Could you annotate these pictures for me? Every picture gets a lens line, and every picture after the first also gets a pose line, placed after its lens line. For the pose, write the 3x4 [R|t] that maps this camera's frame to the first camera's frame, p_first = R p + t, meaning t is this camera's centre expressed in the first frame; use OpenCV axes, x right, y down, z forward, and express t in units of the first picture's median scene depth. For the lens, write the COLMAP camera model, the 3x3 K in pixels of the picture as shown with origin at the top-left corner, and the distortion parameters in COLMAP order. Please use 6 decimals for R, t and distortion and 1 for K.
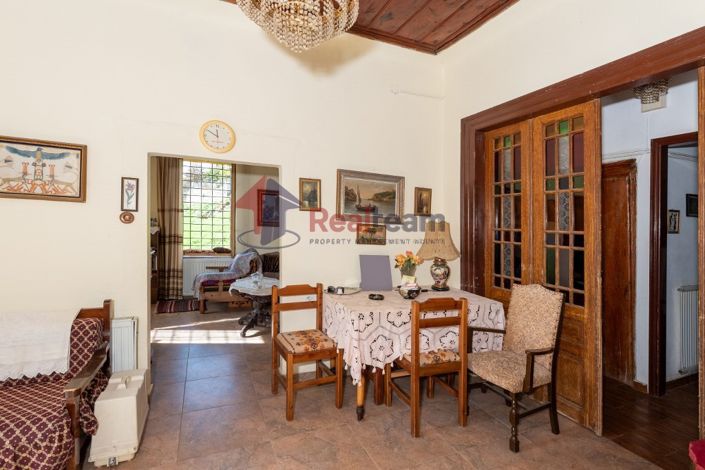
lens RADIAL K [[336.8, 0, 352.8], [0, 336.8, 231.3], [0, 0, 1]] dist [-0.000779, -0.000395]
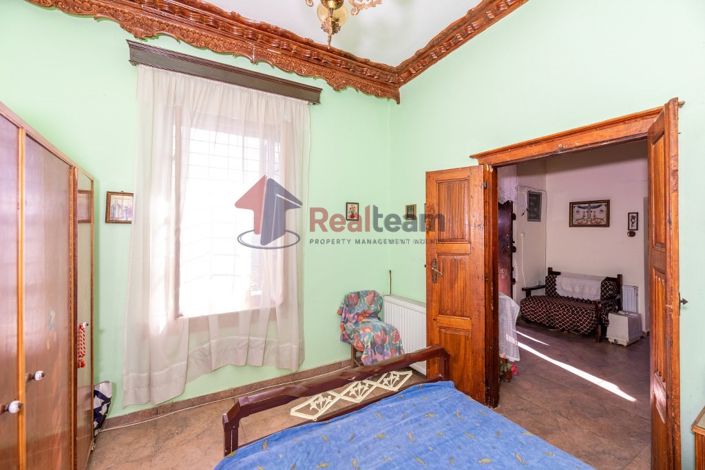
lens RADIAL K [[307.4, 0, 353.0], [0, 307.4, 235.7], [0, 0, 1]] dist [-0.001591, -0.000132]
pose [[0.115417, -0.013783, -0.993221, 0.933696], [0.003459, 0.999903, -0.013474, -0.013336], [0.993311, -0.001880, 0.115454, -0.818512]]
